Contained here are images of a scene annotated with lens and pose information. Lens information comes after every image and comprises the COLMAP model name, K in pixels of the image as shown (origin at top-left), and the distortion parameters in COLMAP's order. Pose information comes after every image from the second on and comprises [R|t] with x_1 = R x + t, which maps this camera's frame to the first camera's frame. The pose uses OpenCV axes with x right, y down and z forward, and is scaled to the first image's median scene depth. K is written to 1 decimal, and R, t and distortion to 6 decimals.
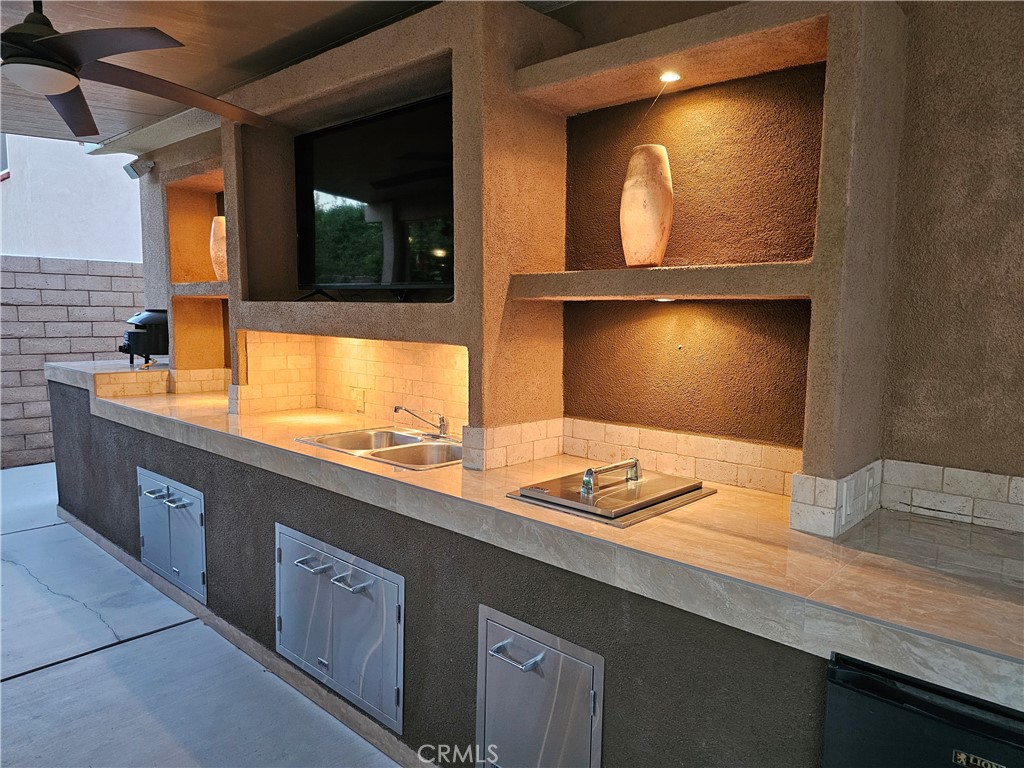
lens RADIAL K [[685.5, 0, 510.7], [0, 685.5, 388.7], [0, 0, 1]] dist [0.053173, -0.049637]
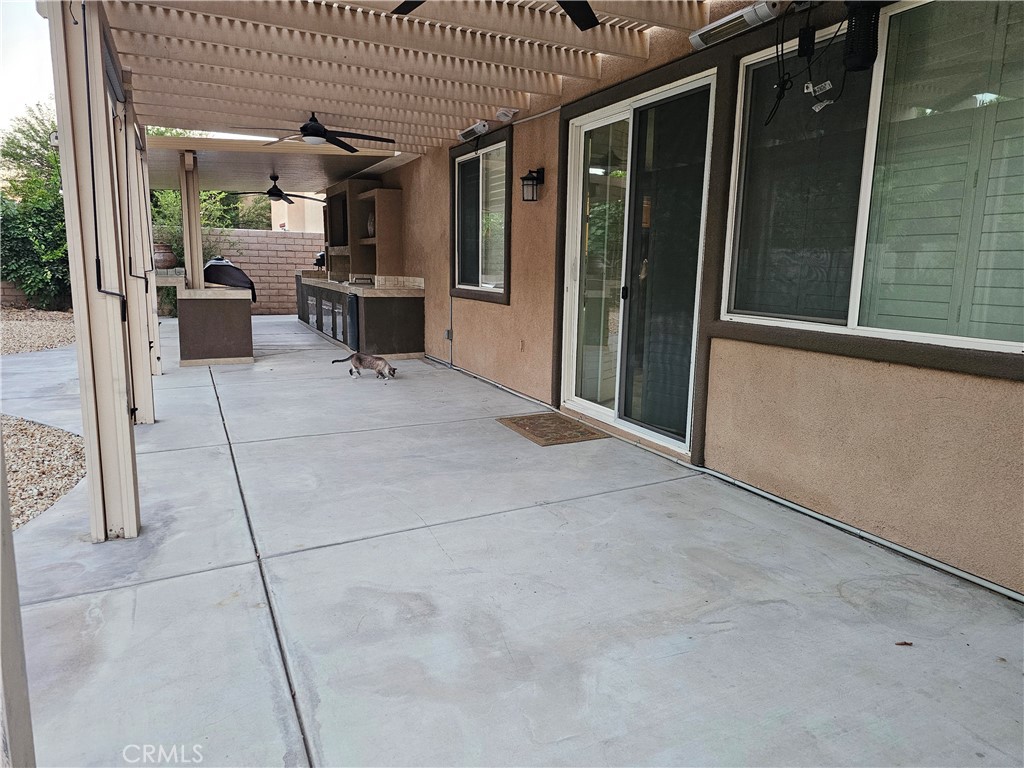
lens RADIAL K [[677.1, 0, 539.6], [0, 677.1, 382.7], [0, 0, 1]] dist [0.059323, -0.094144]
pose [[0.936992, 0.067190, -0.342828, 2.642149], [-0.049870, 0.997006, 0.059101, 0.434807], [0.345772, -0.038280, 0.937537, -2.739098]]
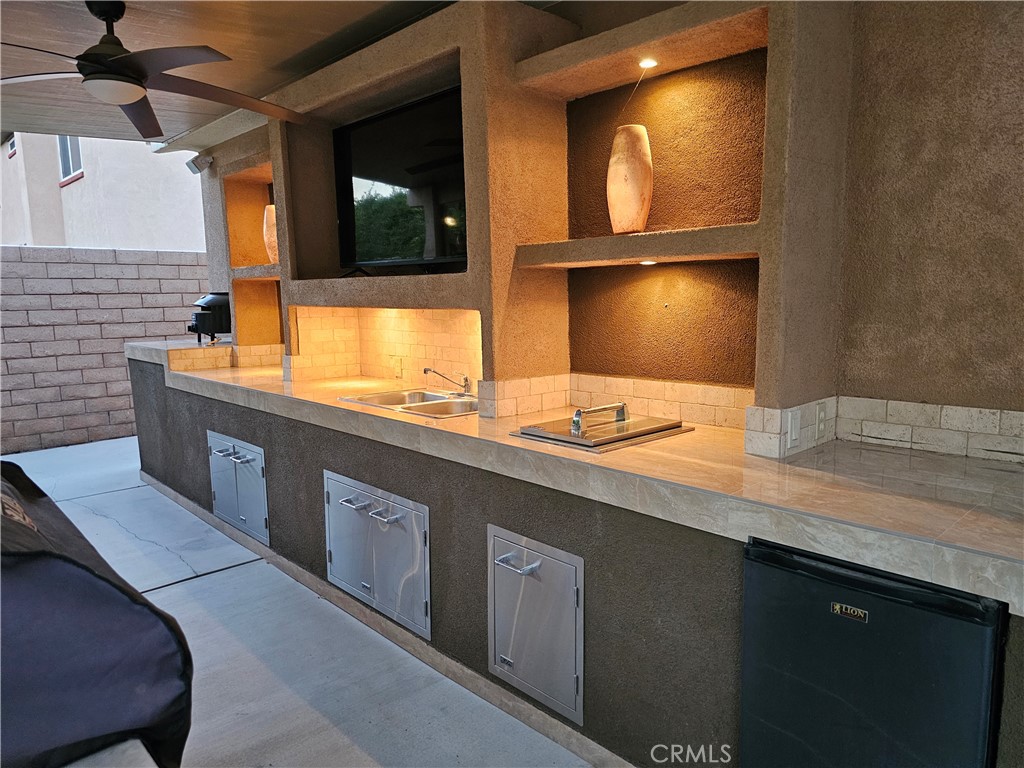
lens RADIAL K [[685.5, 0, 516.9], [0, 685.5, 393.5], [0, 0, 1]] dist [0.062019, -0.060873]
pose [[0.997136, -0.017598, -0.073551, 0.078901], [0.019930, 0.999318, 0.031089, 0.042125], [0.072954, -0.032466, 0.996807, -0.140270]]
